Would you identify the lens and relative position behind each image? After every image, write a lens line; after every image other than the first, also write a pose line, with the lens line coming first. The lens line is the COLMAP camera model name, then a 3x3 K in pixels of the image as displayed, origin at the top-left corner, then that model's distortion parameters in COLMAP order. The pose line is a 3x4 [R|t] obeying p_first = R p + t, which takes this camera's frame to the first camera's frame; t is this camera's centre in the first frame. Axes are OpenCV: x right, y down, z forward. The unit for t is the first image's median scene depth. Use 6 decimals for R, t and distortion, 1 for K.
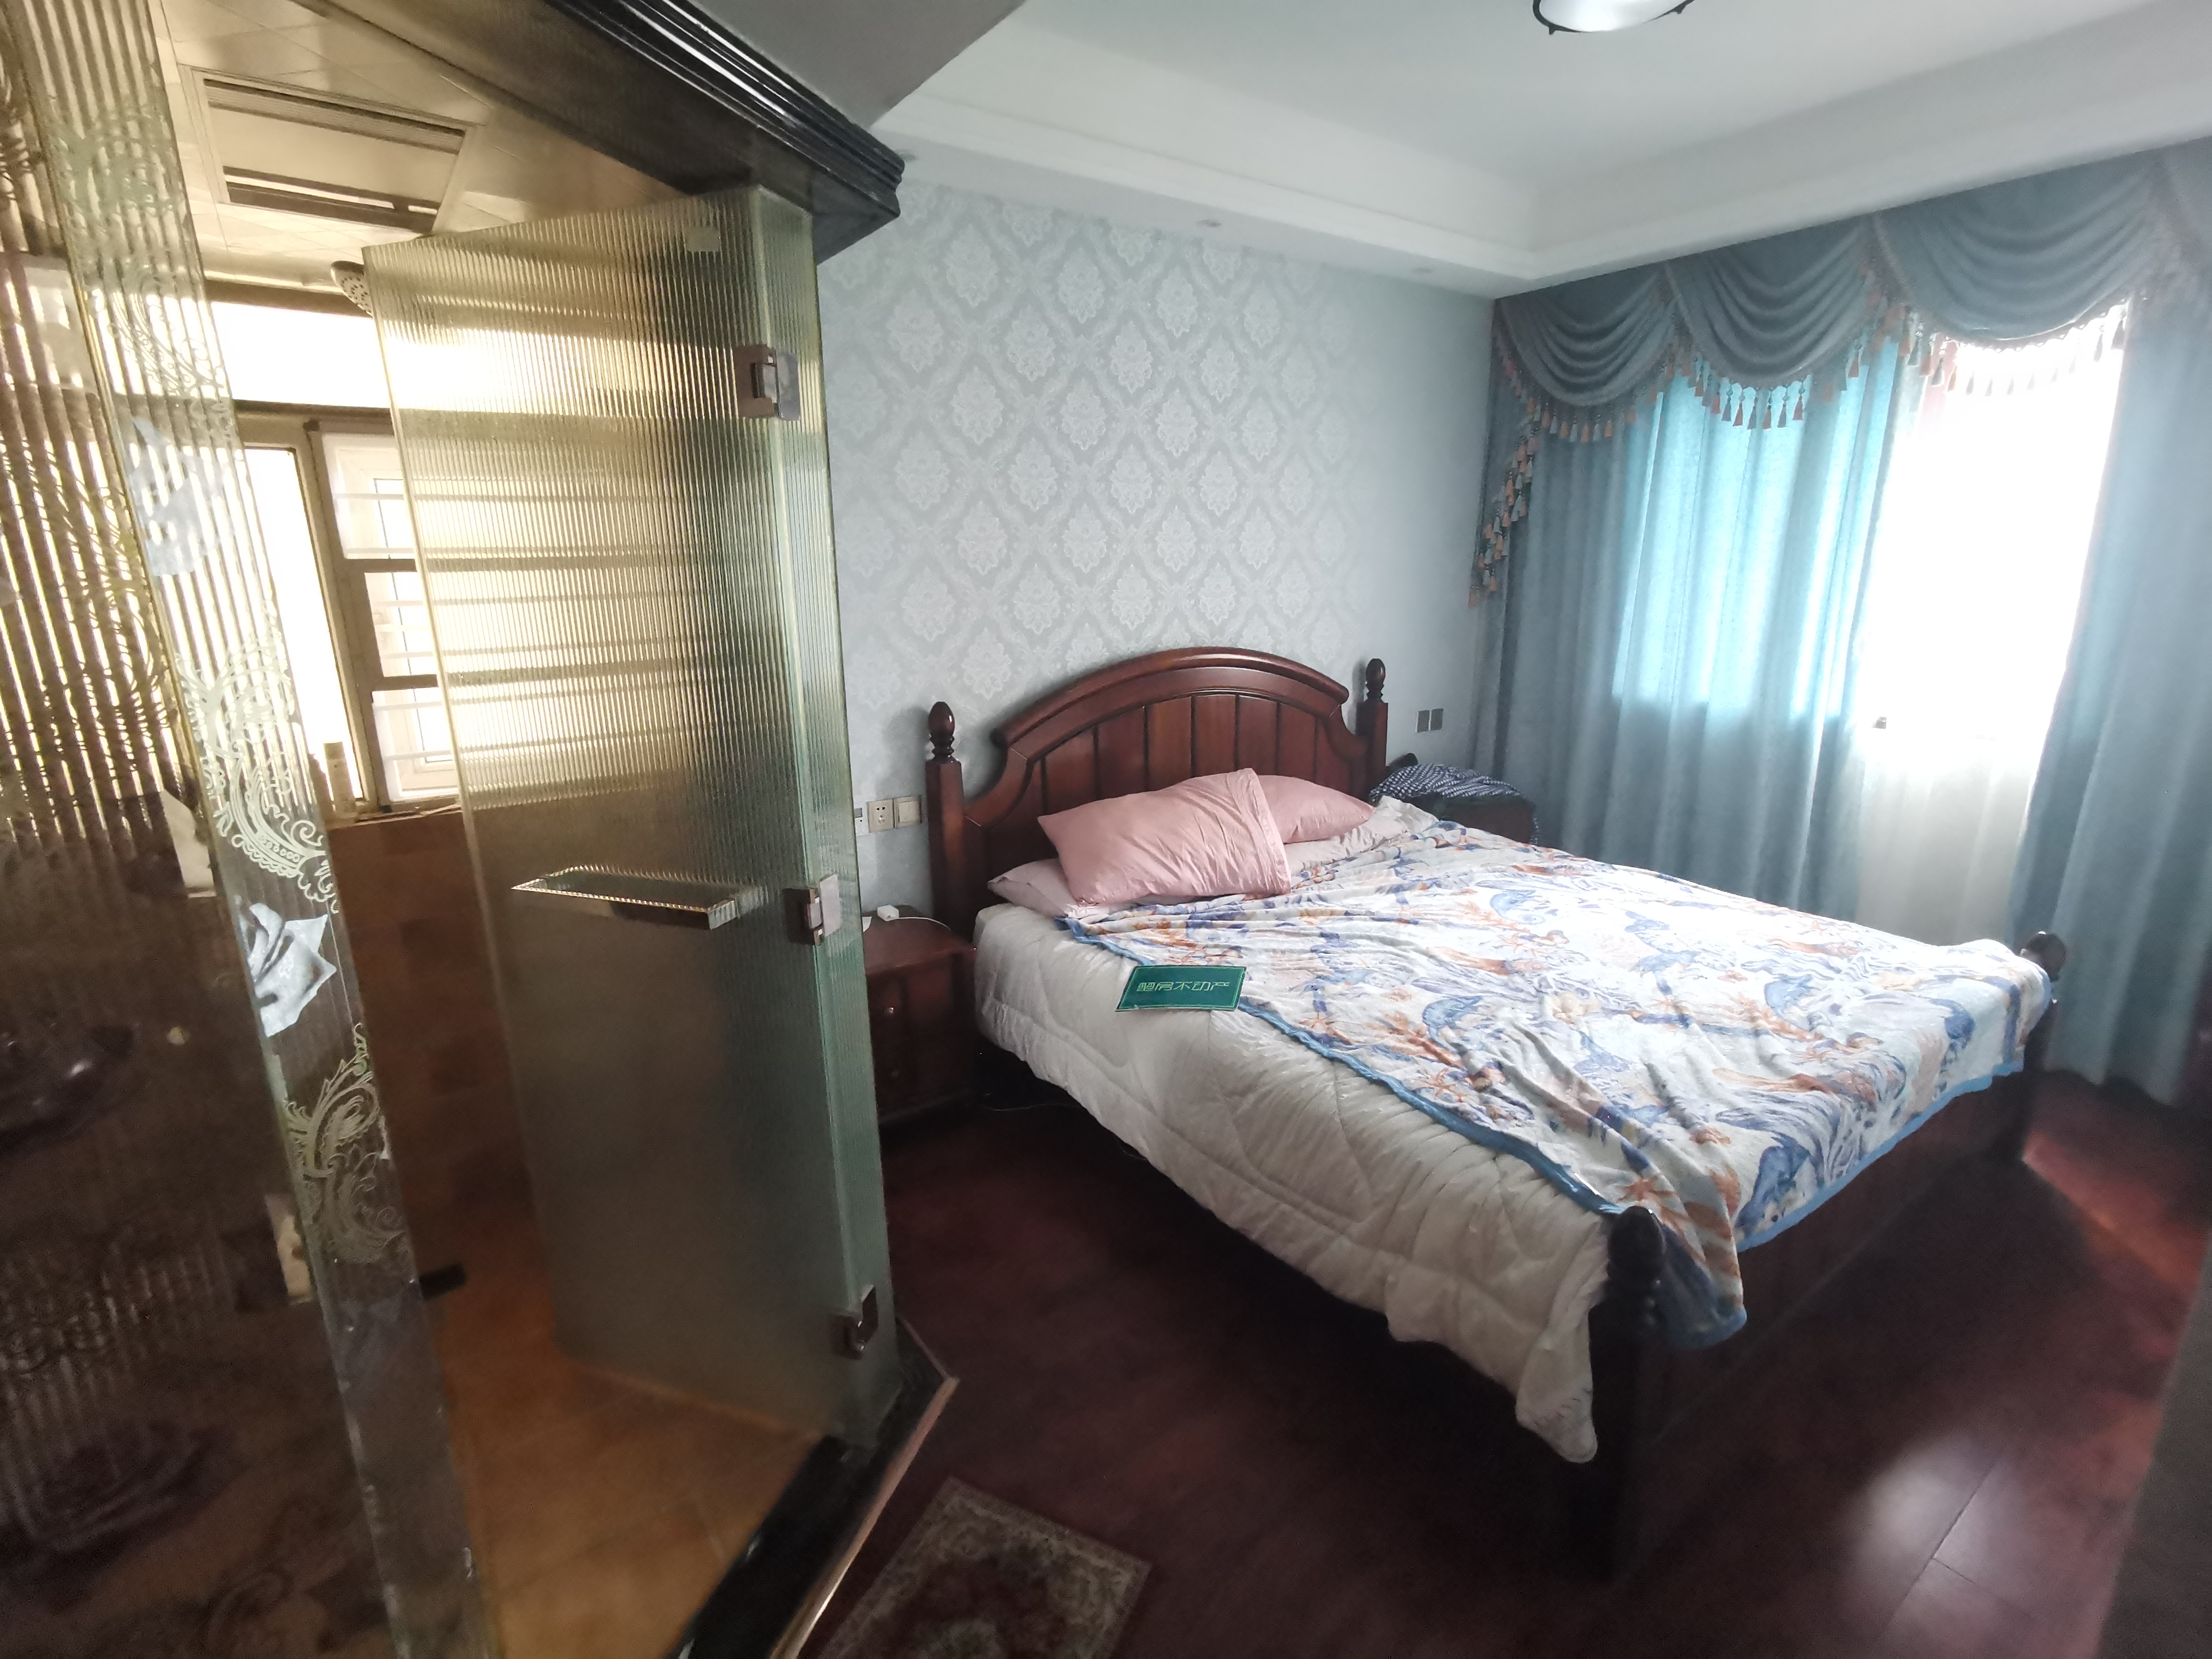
lens RADIAL K [[1058.9, 0, 1108.8], [0, 1058.9, 832.3], [0, 0, 1]] dist [-0.002000, 0.000109]
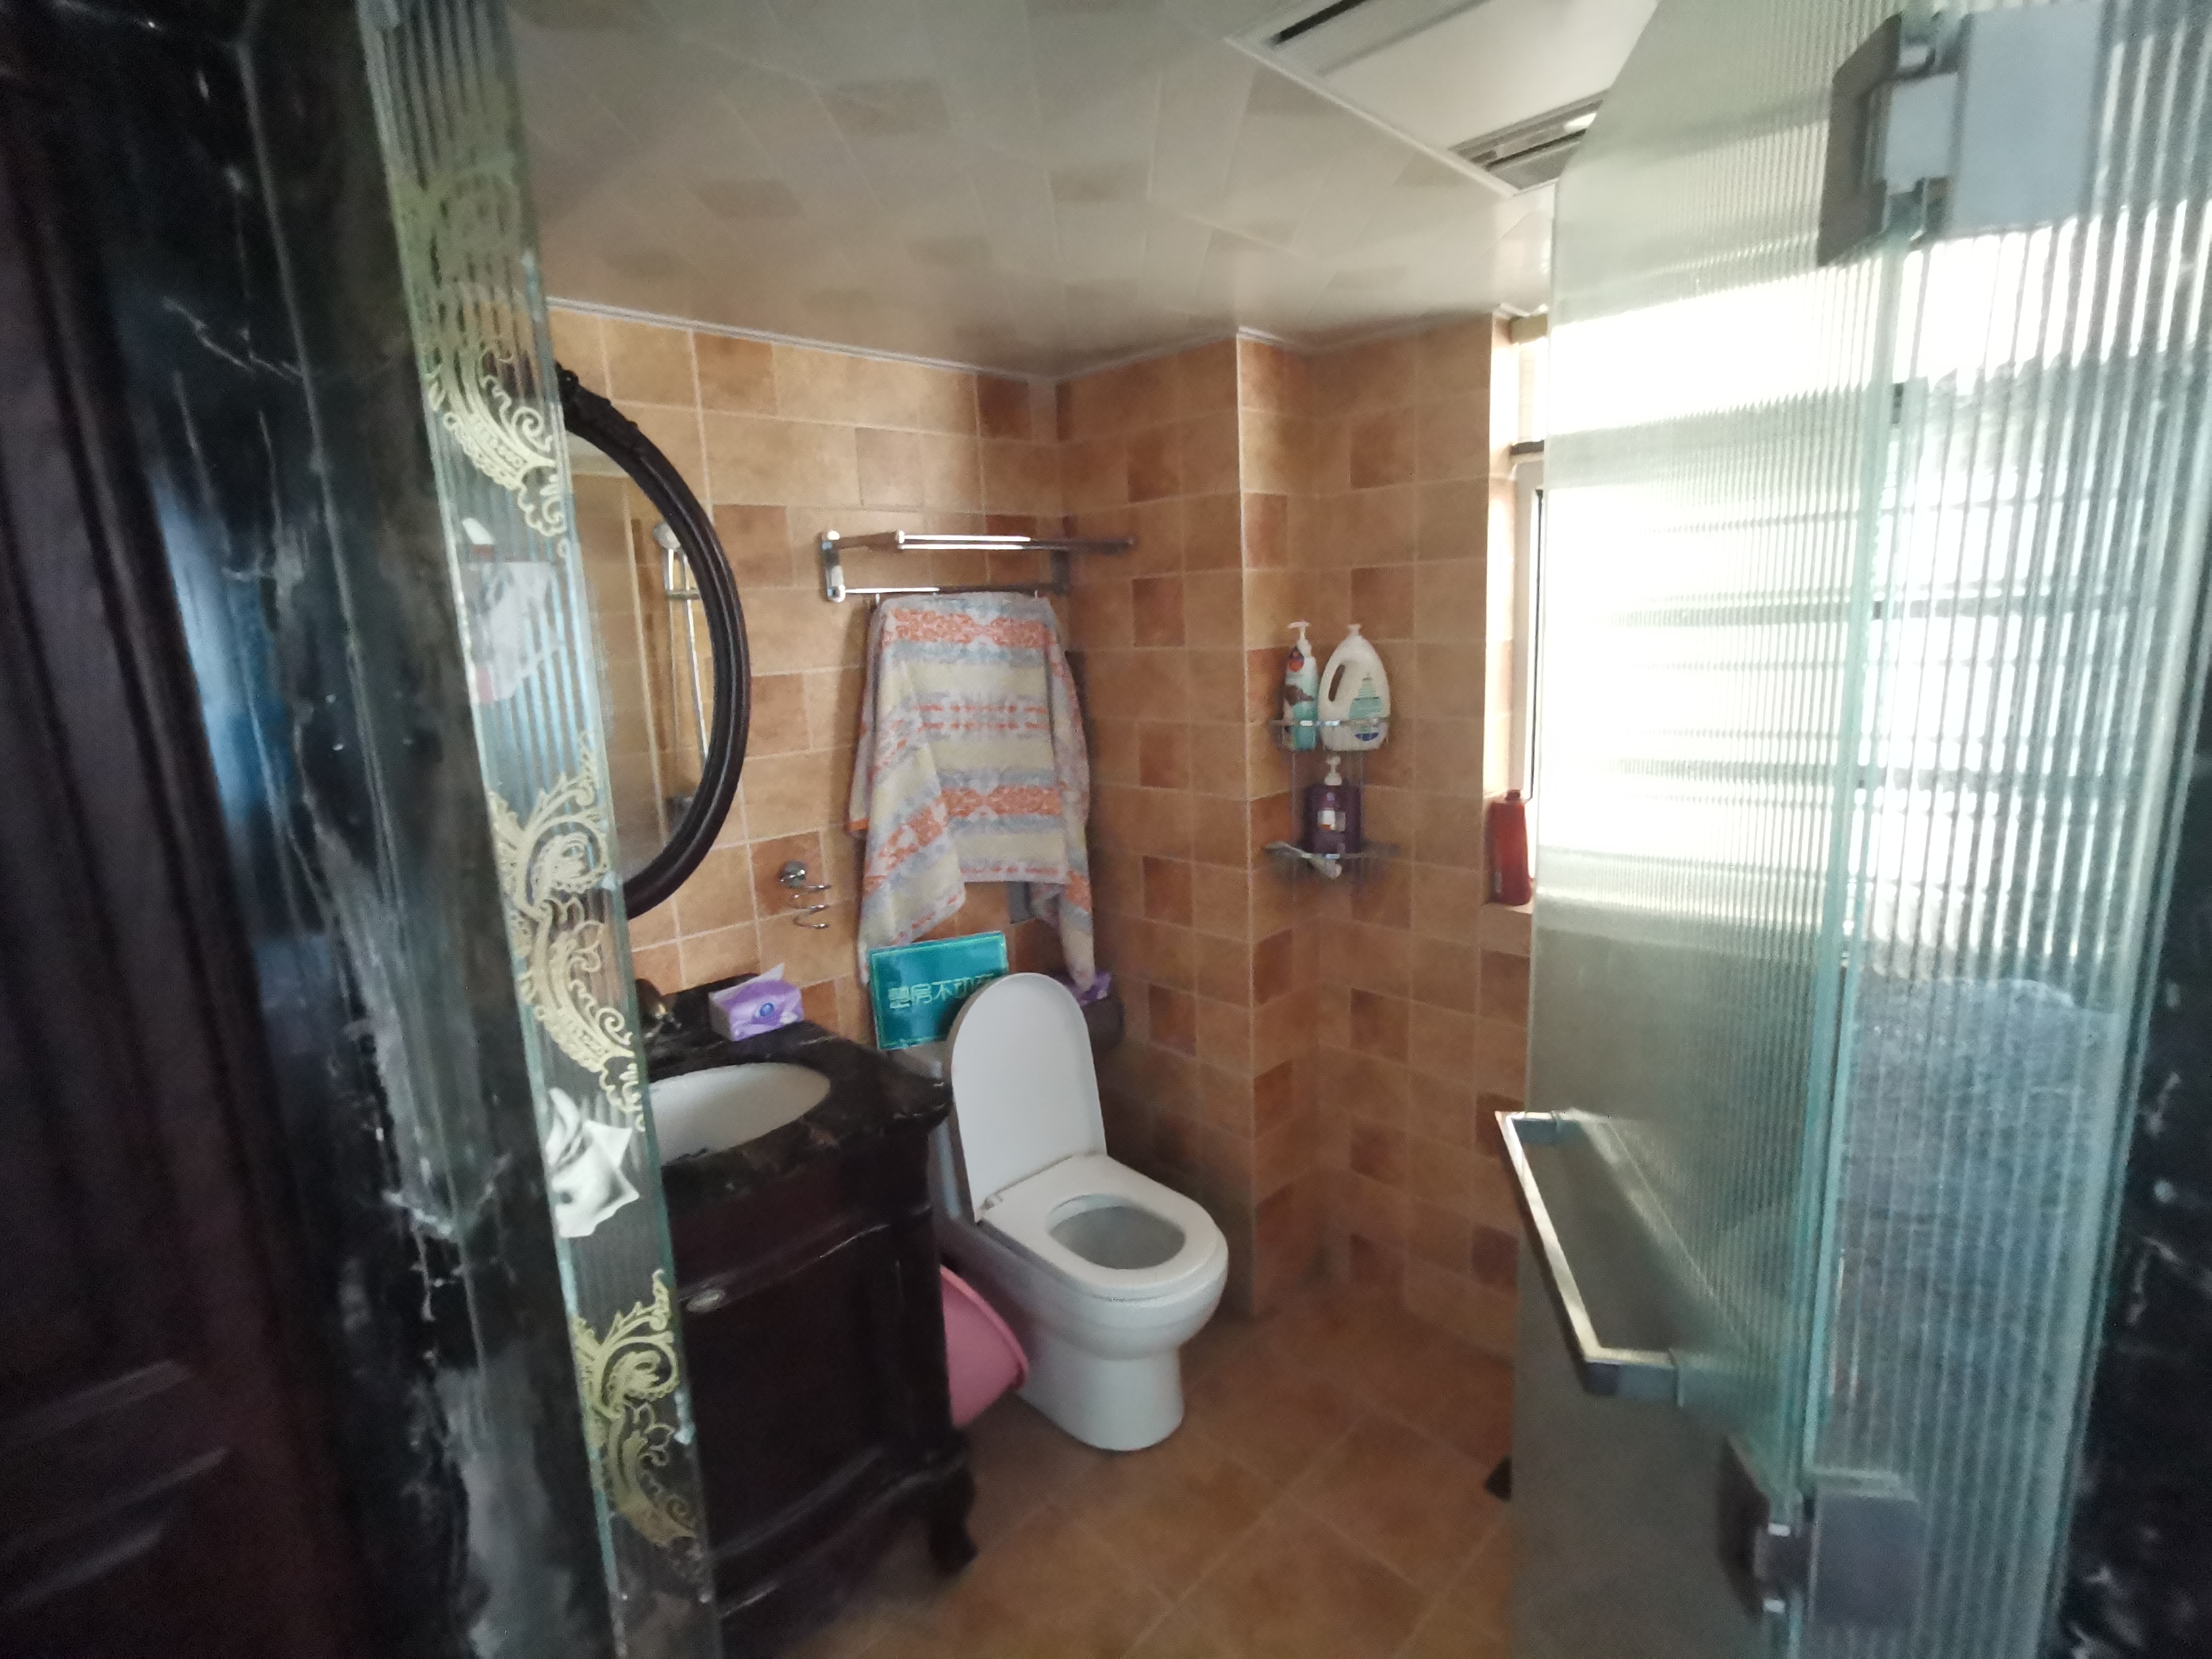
lens RADIAL K [[1058.9, 0, 1105.6], [0, 1058.9, 828.8], [0, 0, 1]] dist [-0.002000, 0.000109]
pose [[0.152109, 0.196245, -0.968685, 0.023386], [-0.214440, 0.963296, 0.161481, -0.340313], [0.964820, 0.183162, 0.188609, 1.170829]]
